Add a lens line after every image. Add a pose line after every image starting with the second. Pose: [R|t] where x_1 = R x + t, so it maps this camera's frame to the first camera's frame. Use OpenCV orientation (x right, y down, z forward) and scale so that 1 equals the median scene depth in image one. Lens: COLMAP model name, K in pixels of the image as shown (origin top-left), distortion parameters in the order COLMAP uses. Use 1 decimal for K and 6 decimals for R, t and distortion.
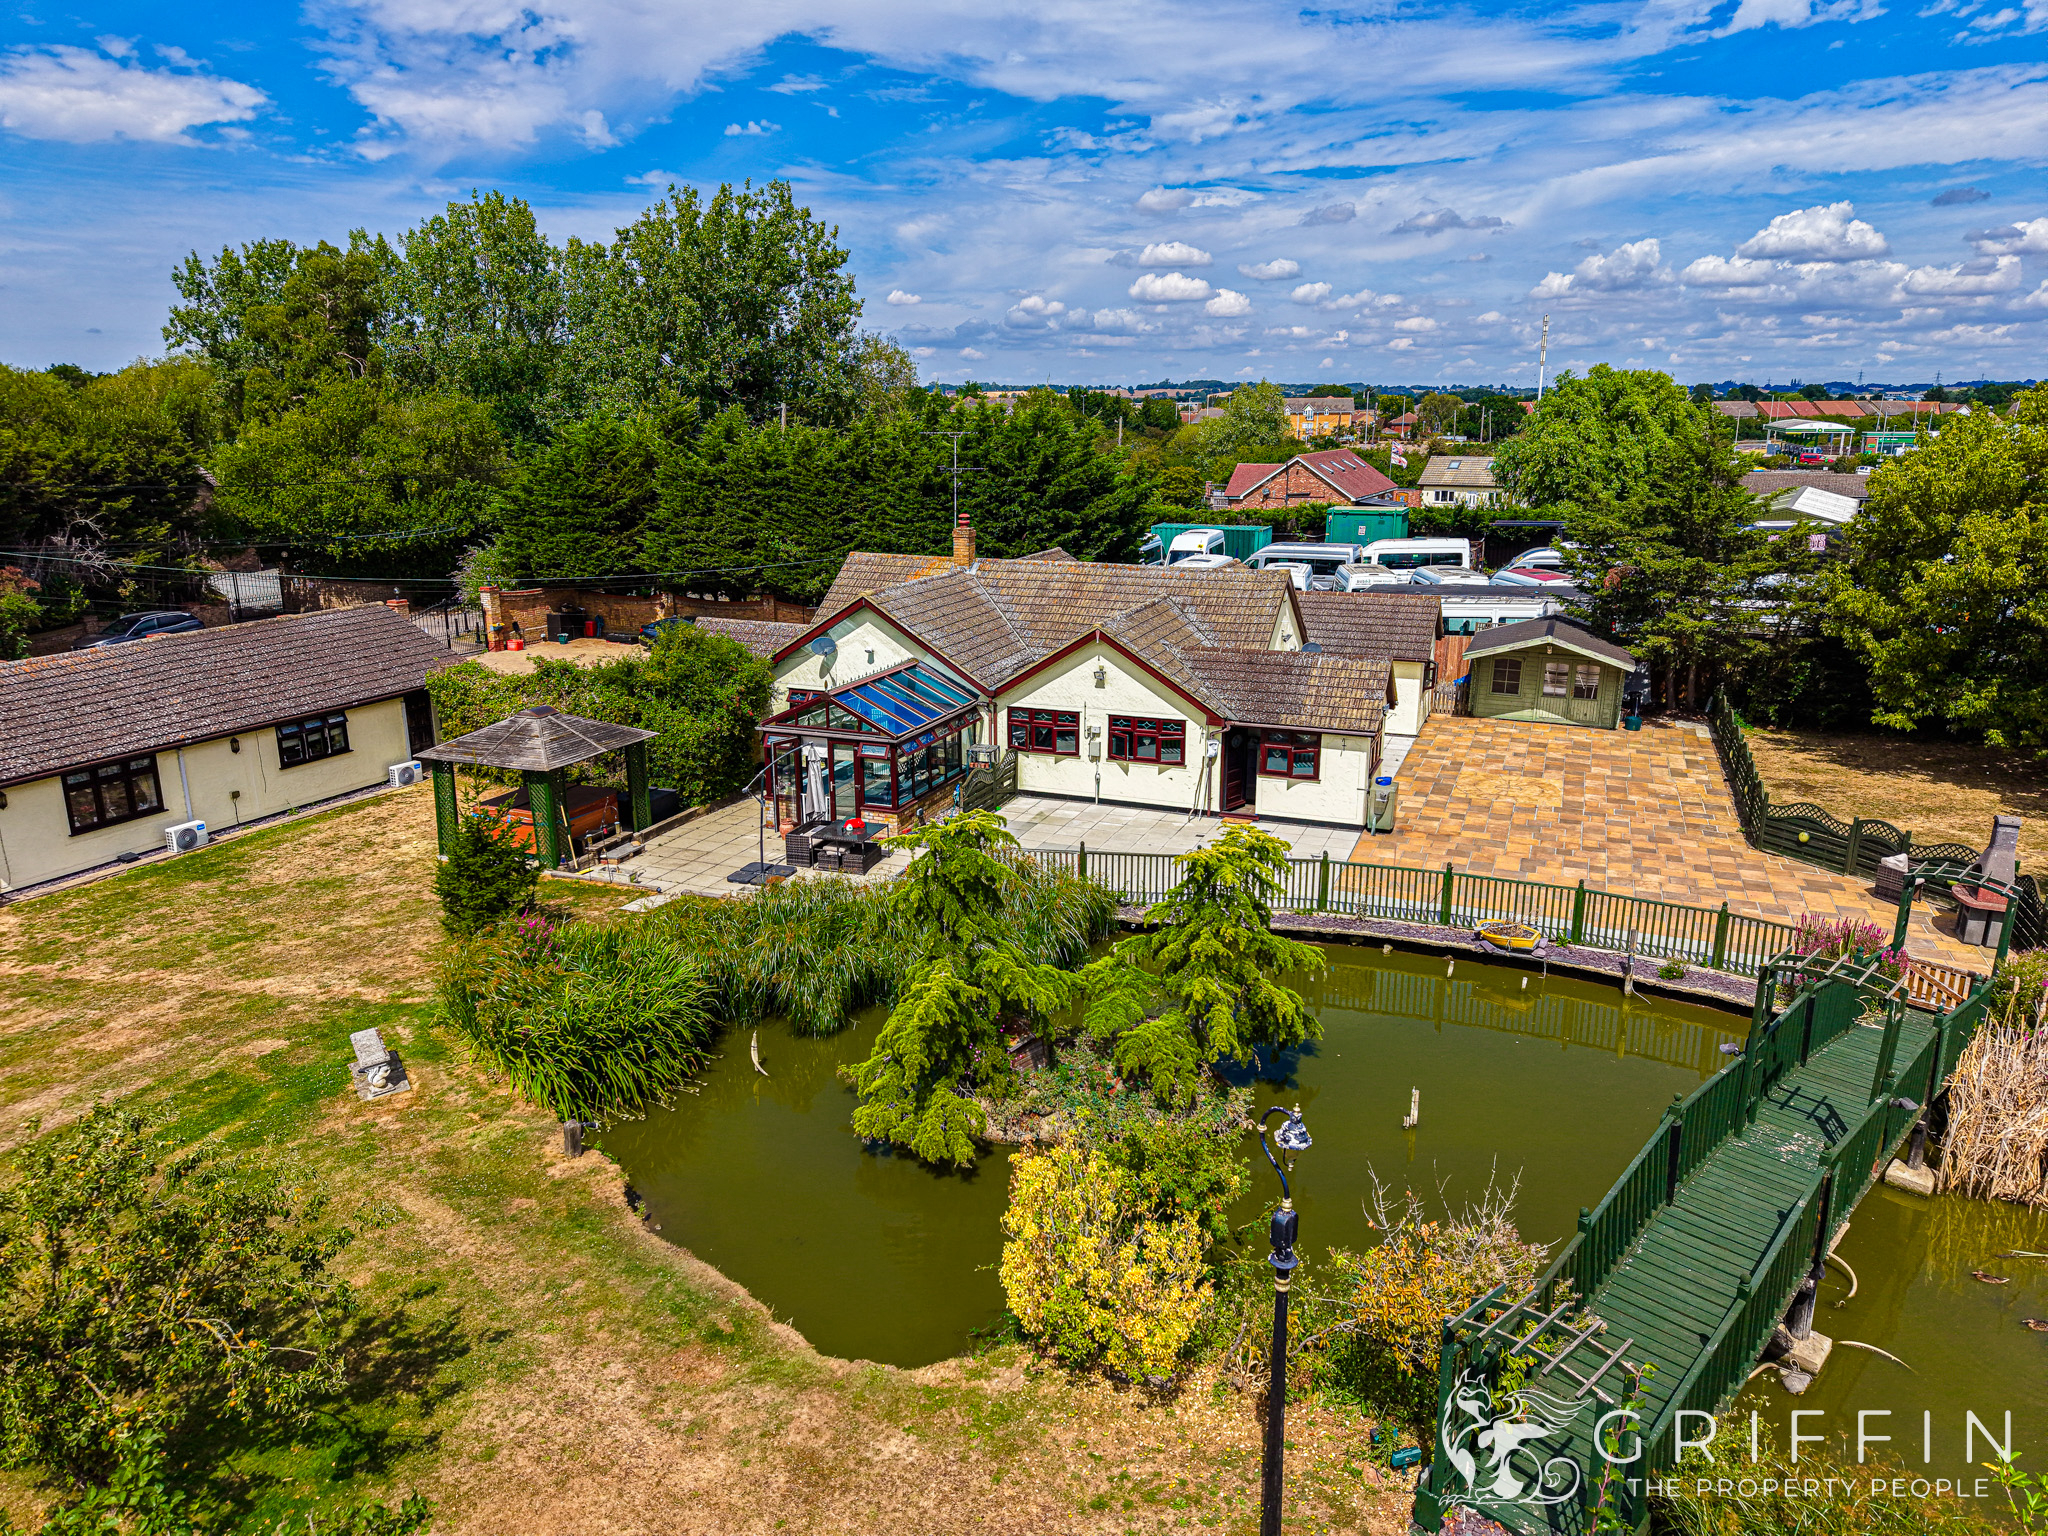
lens RADIAL K [[1348.1, 0, 1021.9], [0, 1348.1, 777.2], [0, 0, 1]] dist [0.030980, -0.019832]
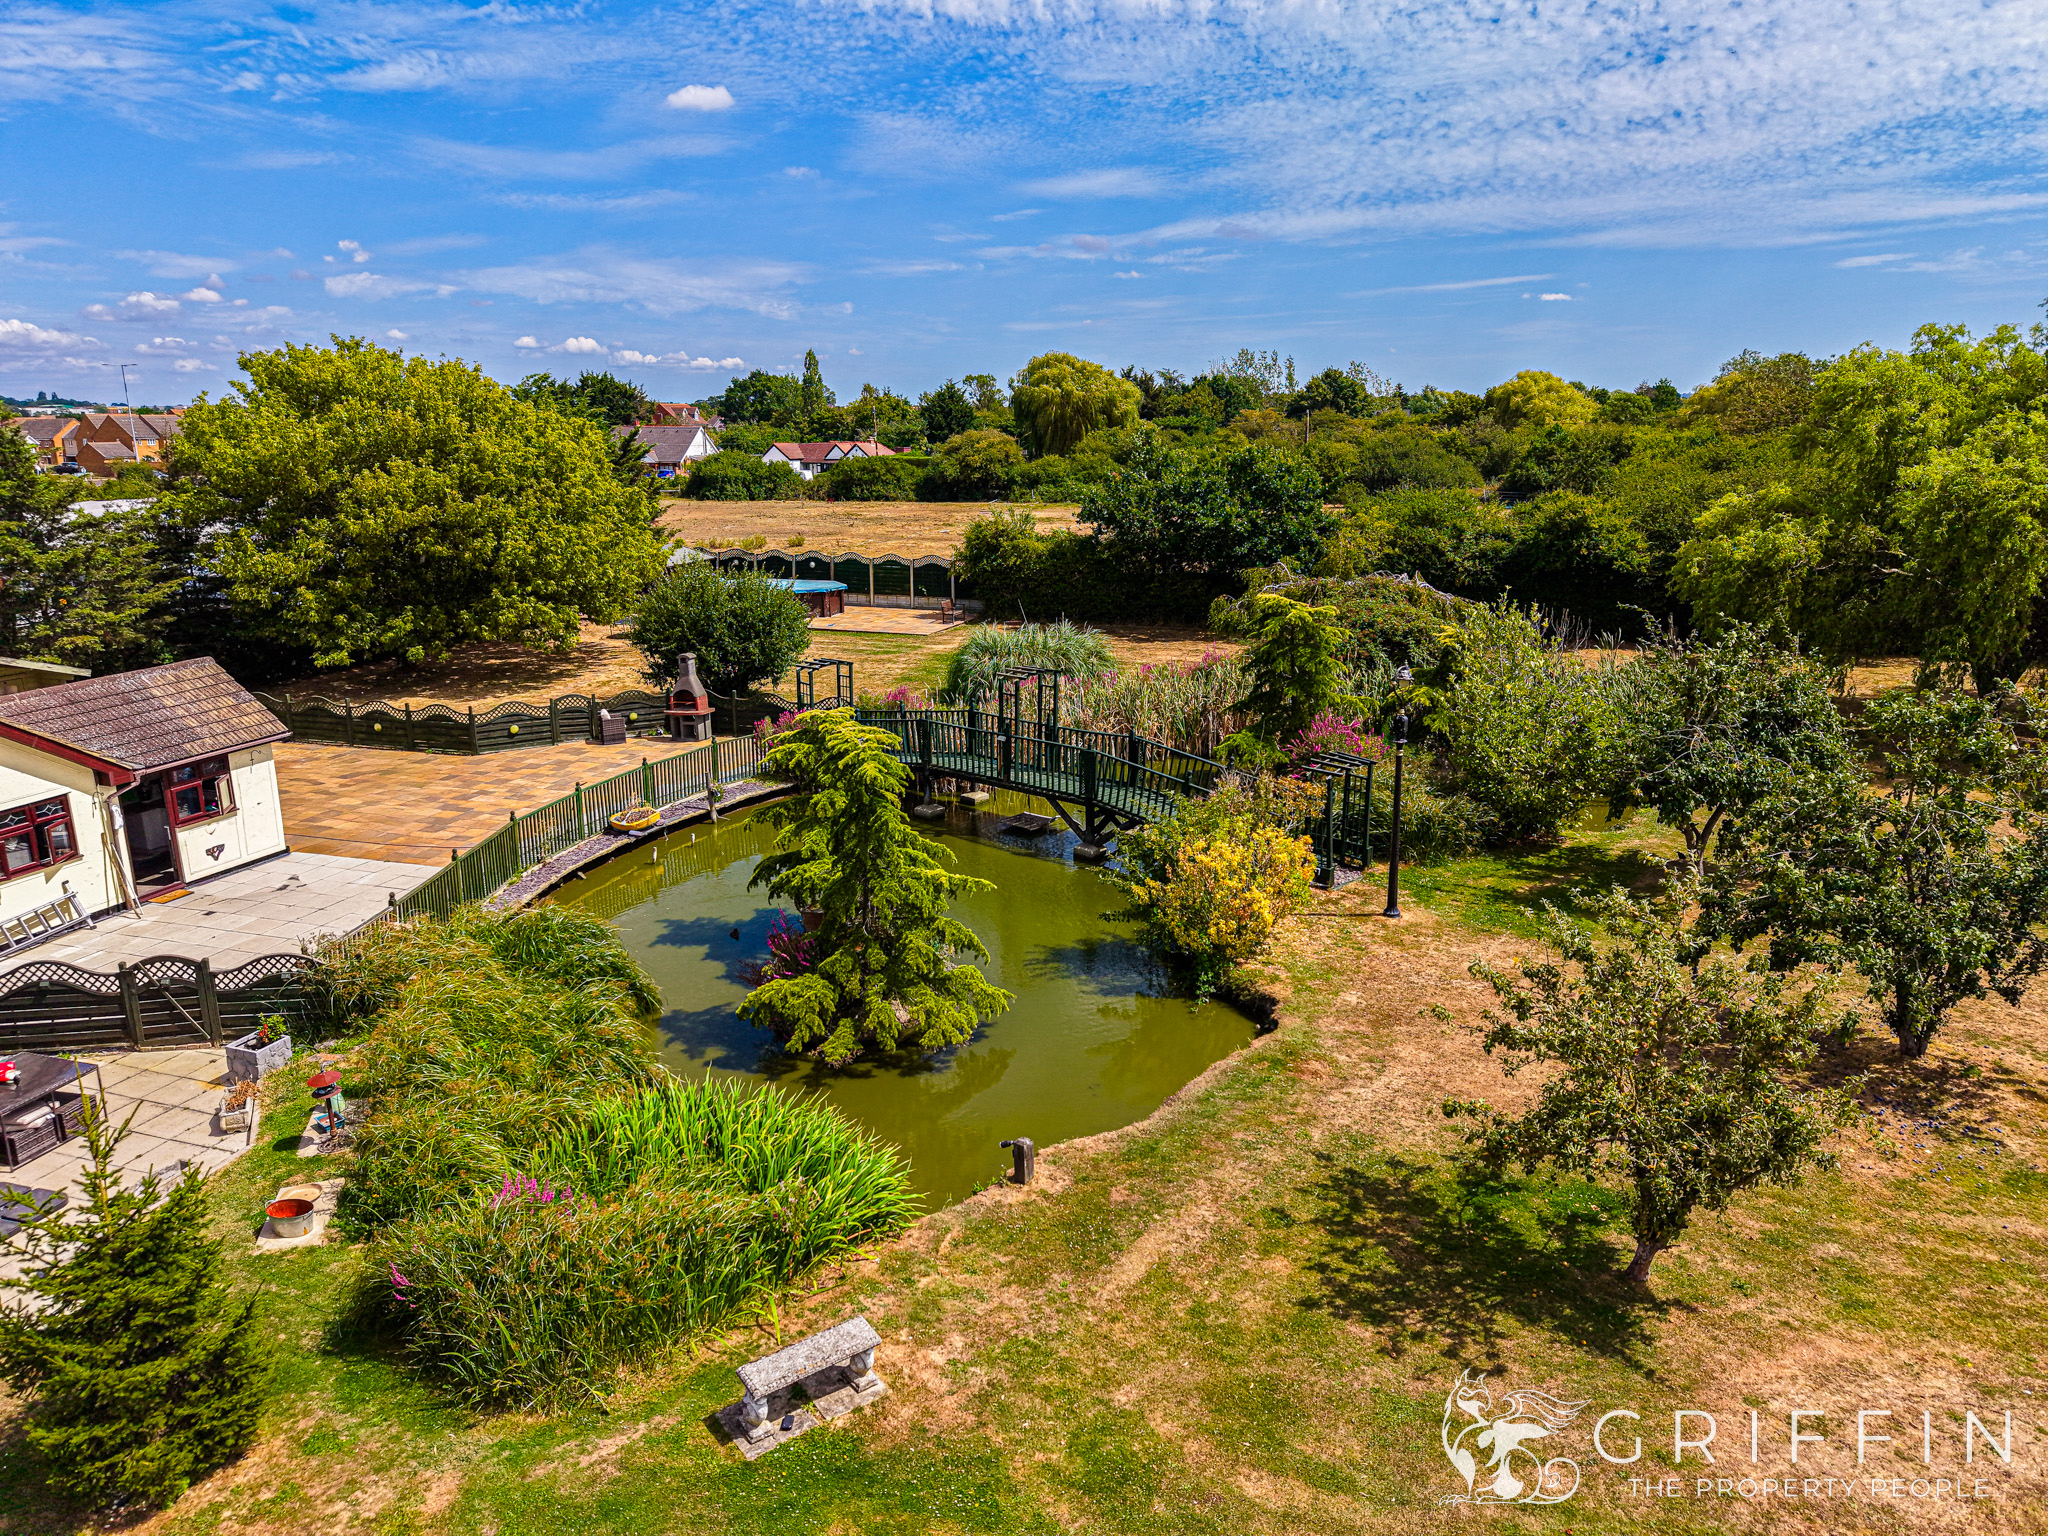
lens RADIAL K [[1348.1, 0, 1021.9], [0, 1348.1, 777.2], [0, 0, 1]] dist [0.030980, -0.019832]
pose [[-0.067239, -0.248804, 0.966217, -0.609996], [0.269625, 0.927847, 0.257687, -0.100328], [-0.960615, 0.277843, 0.004697, 0.518464]]
